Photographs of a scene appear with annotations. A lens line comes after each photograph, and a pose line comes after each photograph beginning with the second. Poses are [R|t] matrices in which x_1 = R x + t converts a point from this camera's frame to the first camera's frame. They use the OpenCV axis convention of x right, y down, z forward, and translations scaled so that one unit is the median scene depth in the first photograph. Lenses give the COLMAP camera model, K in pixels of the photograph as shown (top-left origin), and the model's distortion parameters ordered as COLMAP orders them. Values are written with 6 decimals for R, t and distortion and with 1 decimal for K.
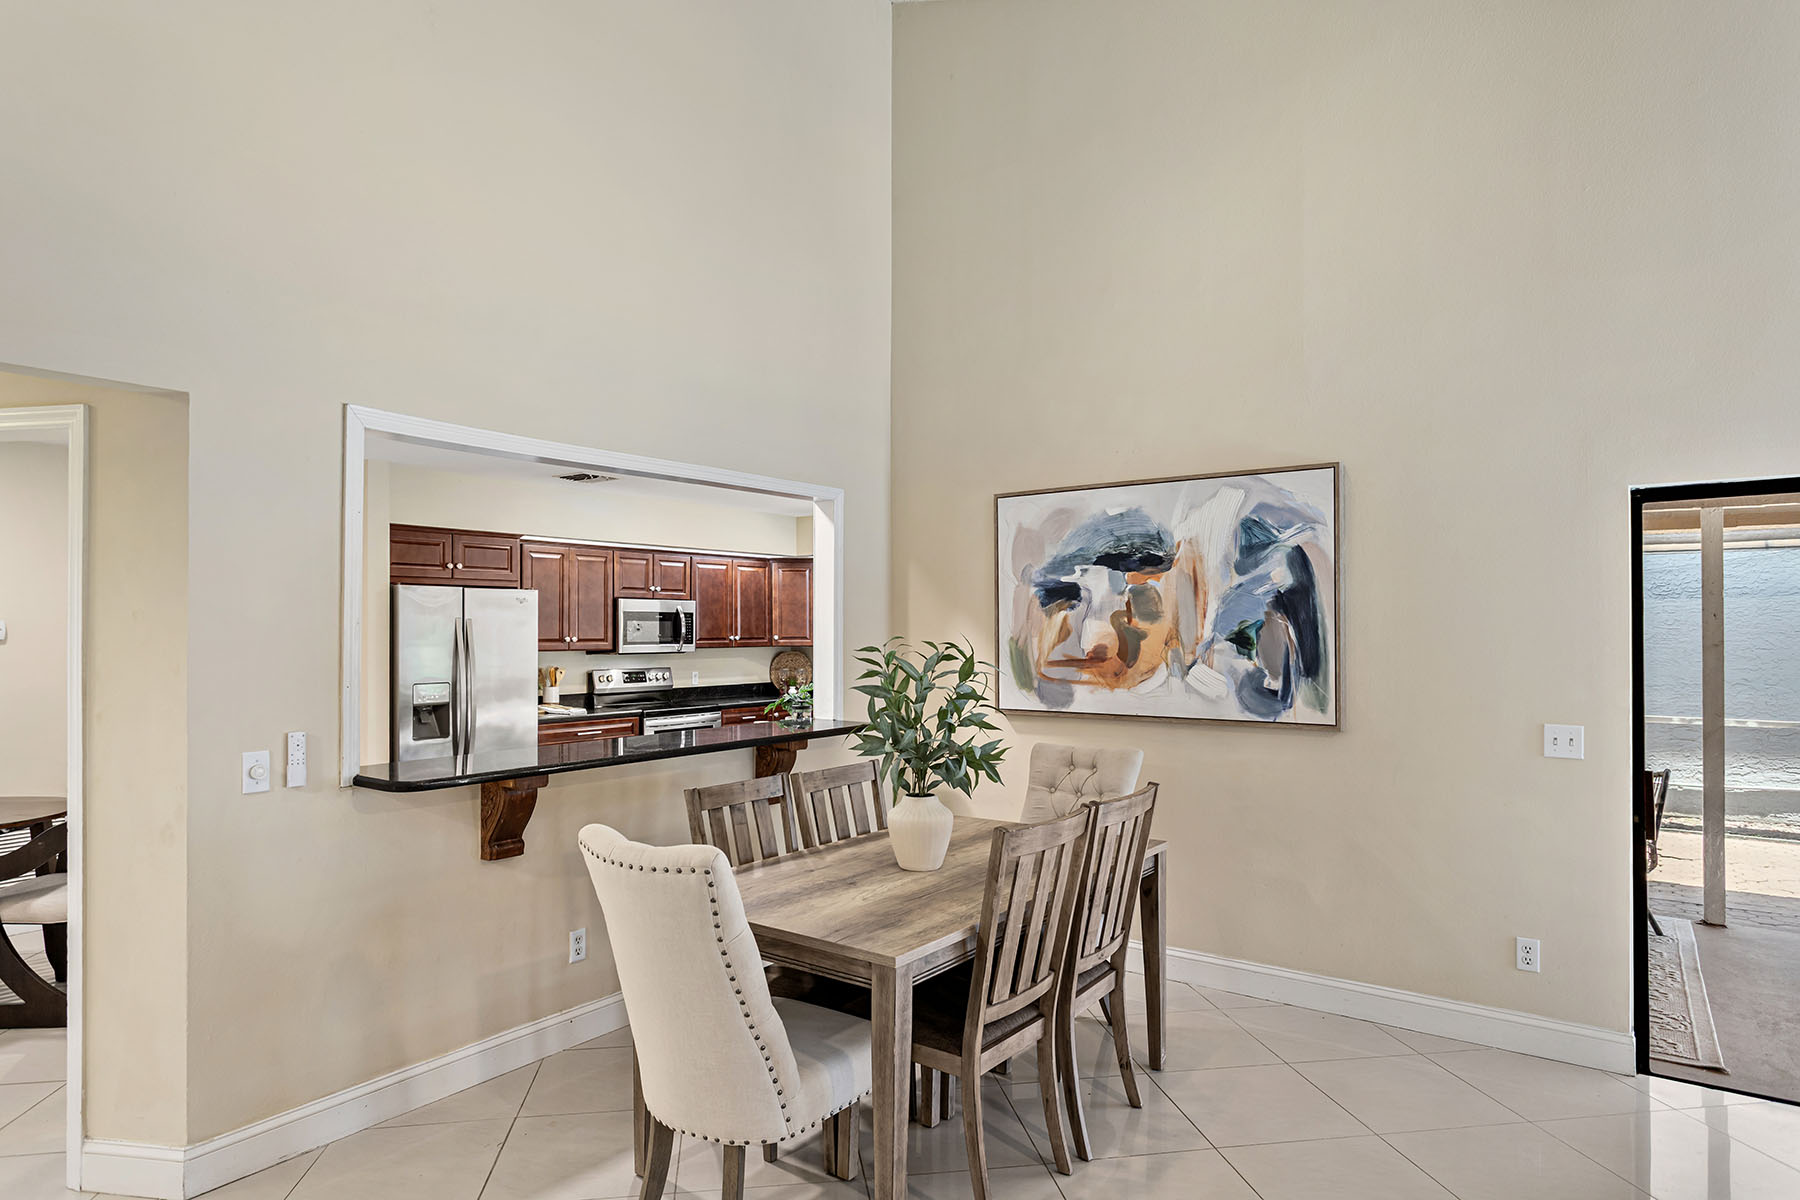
lens RADIAL K [[1034.1, 0, 895.2], [0, 1034.1, 621.8], [0, 0, 1]] dist [-0.018621, 0.016635]
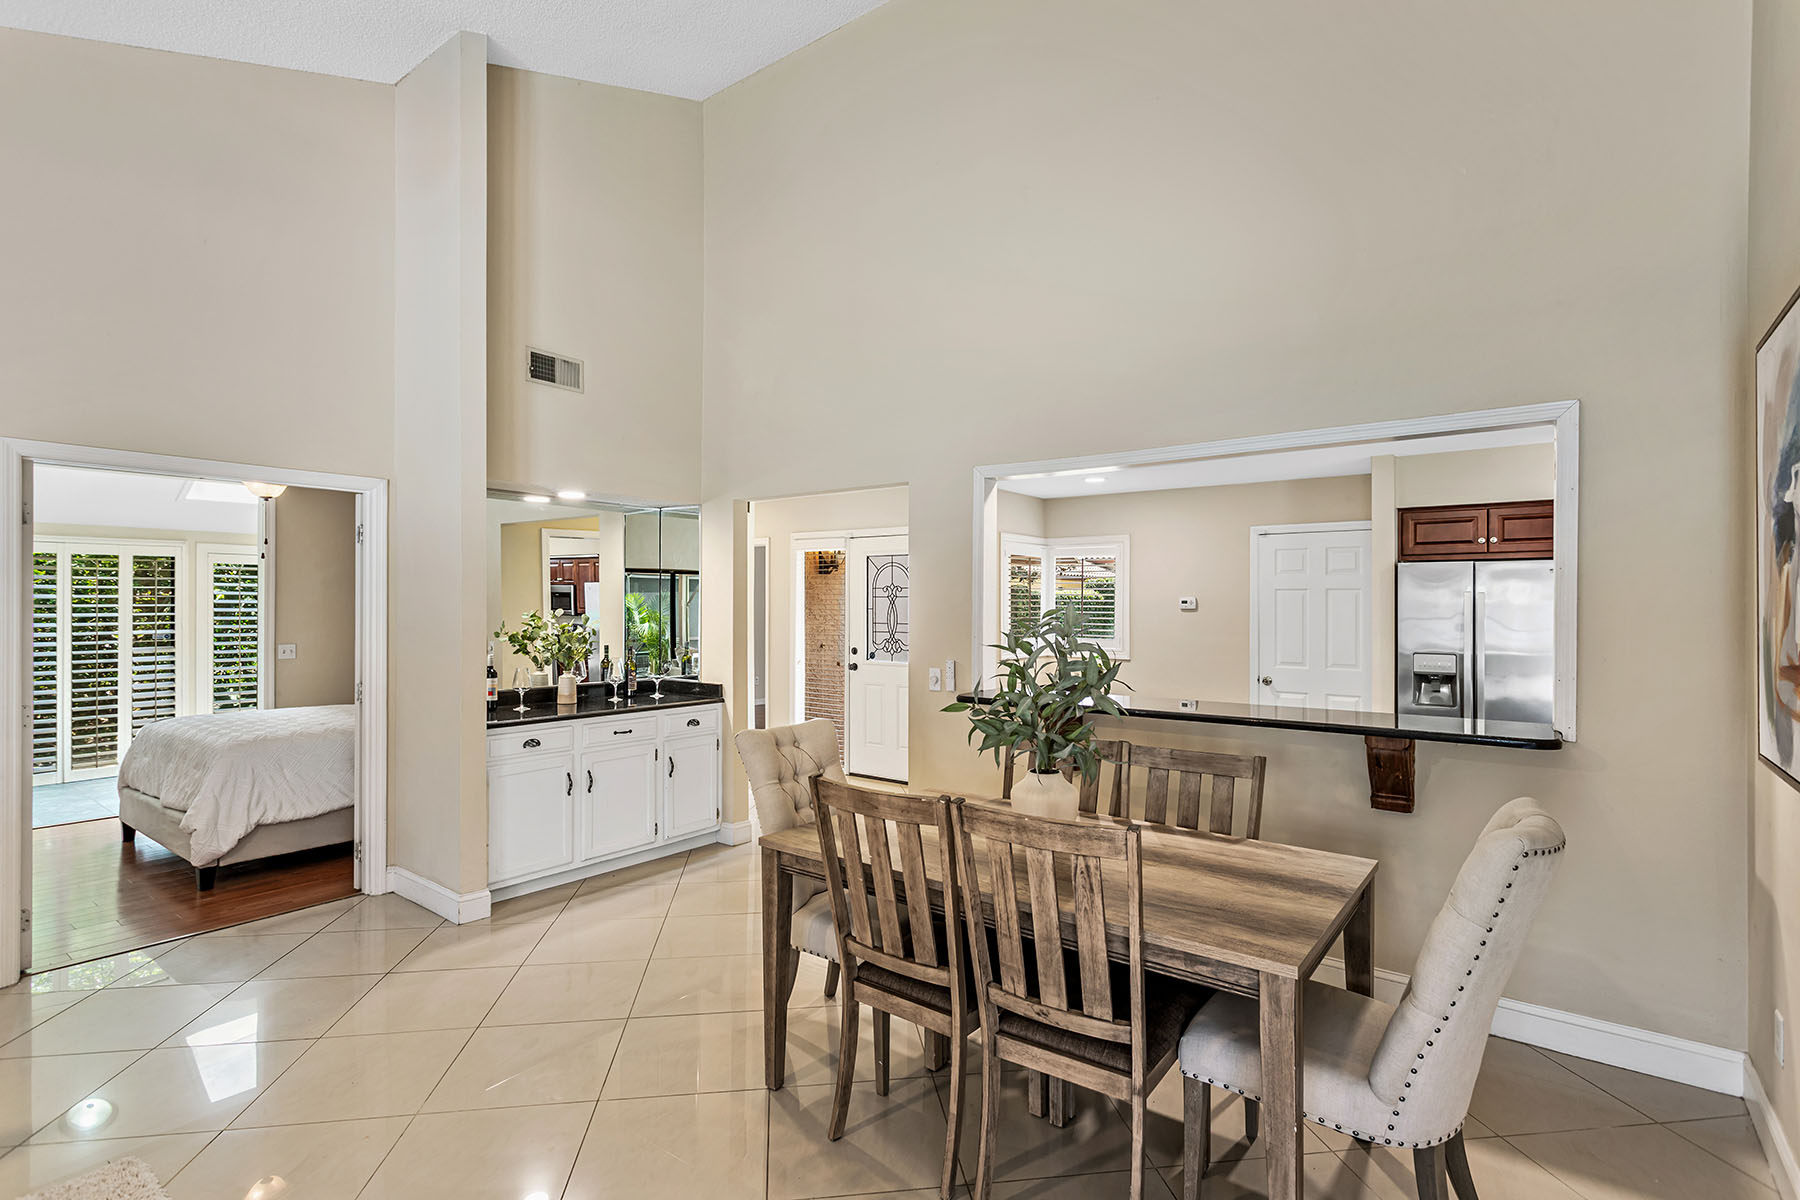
lens RADIAL K [[859.2, 0, 899.6], [0, 859.2, 596.6], [0, 0, 1]] dist [-0.000635, 0.003280]
pose [[-0.019723, -0.007827, -0.999775, 0.599810], [0.006654, 0.999946, -0.007960, 0.005725], [0.999783, -0.006809, -0.019670, 0.628425]]
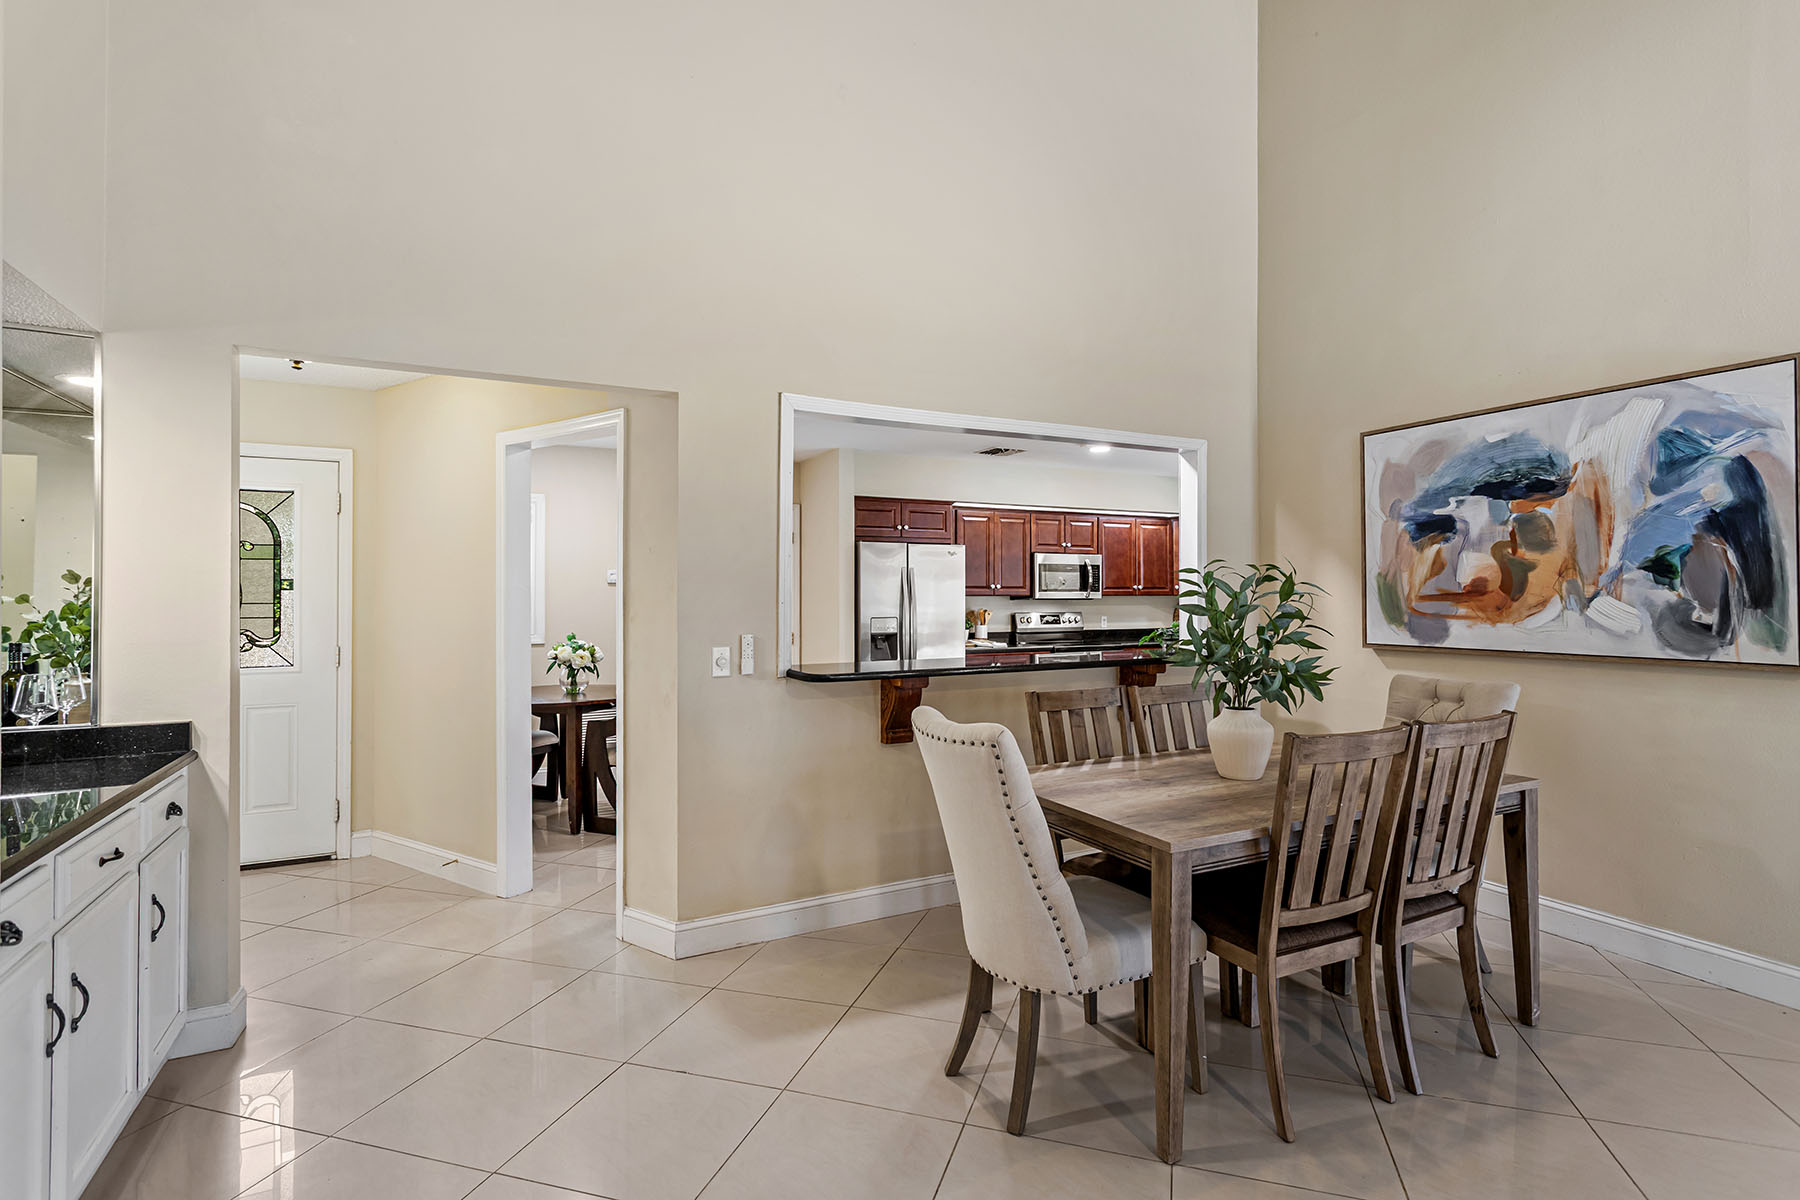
lens RADIAL K [[874.0, 0, 906.7], [0, 874.0, 583.9], [0, 0, 1]] dist [0.004976, 0.001825]
pose [[0.898099, -0.005419, -0.439759, 0.080143], [0.003673, 0.999982, -0.004821, 0.030793], [0.439777, 0.002715, 0.898103, 0.032651]]
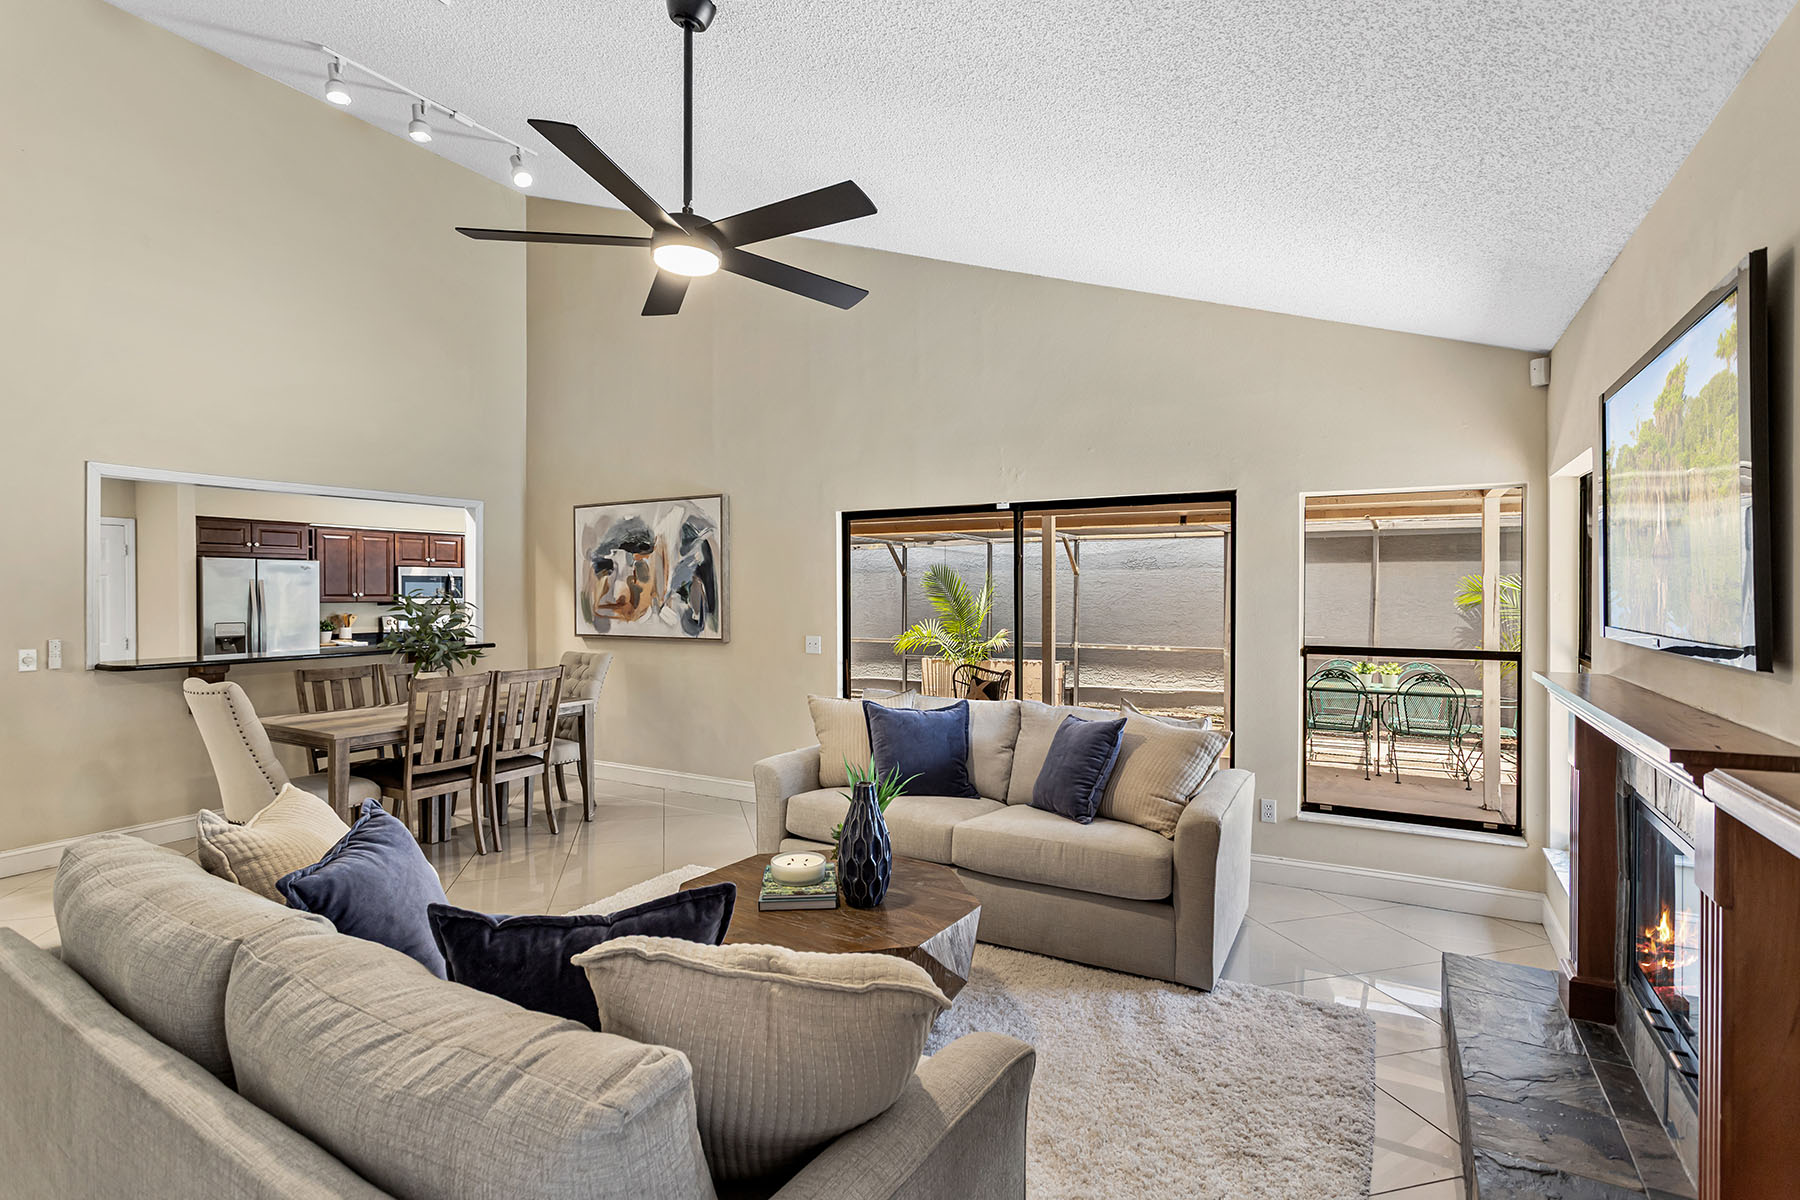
lens RADIAL K [[859.2, 0, 899.6], [0, 859.2, 596.6], [0, 0, 1]] dist [-0.000635, 0.003280]
pose [[0.993242, -0.000089, 0.116058, 0.503483], [-0.001447, 0.999913, 0.013149, 0.004676], [-0.116049, -0.013228, 0.993155, -0.481864]]
